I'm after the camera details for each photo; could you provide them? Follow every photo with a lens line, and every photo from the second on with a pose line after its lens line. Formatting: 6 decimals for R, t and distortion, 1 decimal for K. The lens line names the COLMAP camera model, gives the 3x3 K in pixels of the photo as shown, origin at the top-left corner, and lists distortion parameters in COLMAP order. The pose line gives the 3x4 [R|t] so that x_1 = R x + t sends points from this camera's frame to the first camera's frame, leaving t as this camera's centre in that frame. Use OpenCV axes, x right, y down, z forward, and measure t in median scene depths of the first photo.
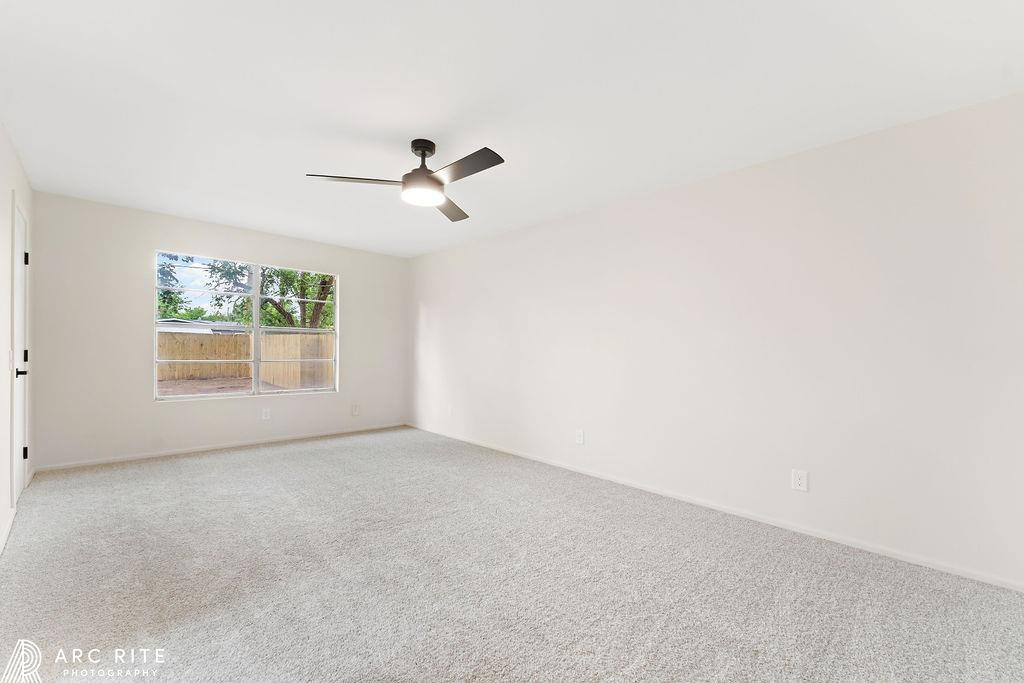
lens RADIAL K [[414.0, 0, 528.6], [0, 414.0, 350.7], [0, 0, 1]] dist [0.000963, 0.002042]
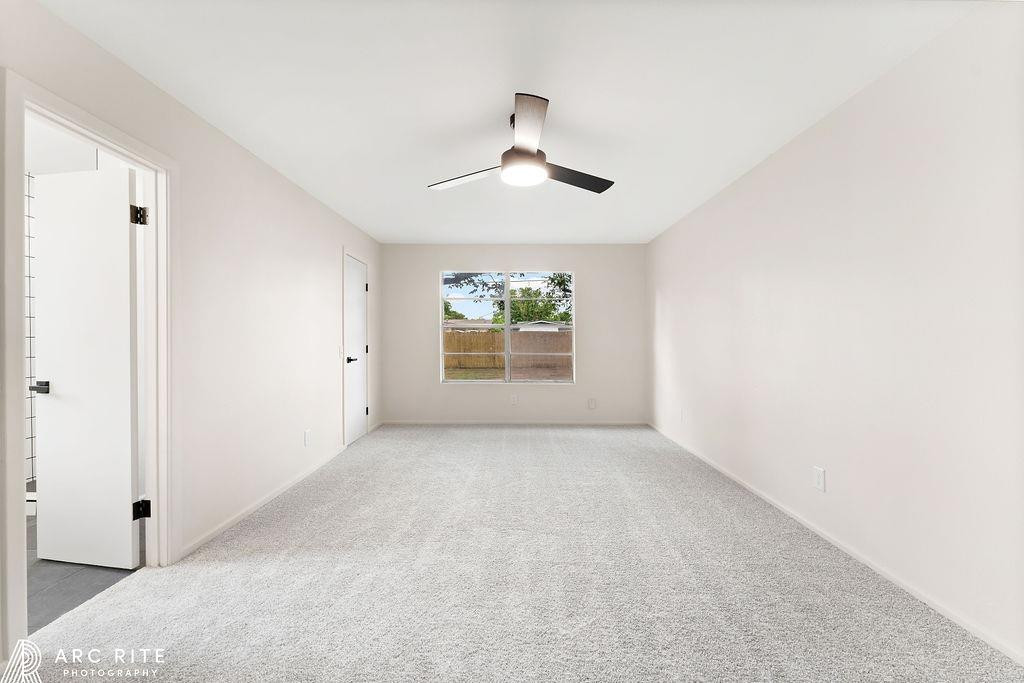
lens RADIAL K [[414.0, 0, 511.9], [0, 414.0, 346.3], [0, 0, 1]] dist [0.000963, 0.002042]
pose [[0.711837, -0.006192, -0.702317, 0.209956], [0.009395, 0.999956, 0.000707, 0.001973], [0.702282, -0.007102, 0.711864, 0.198771]]
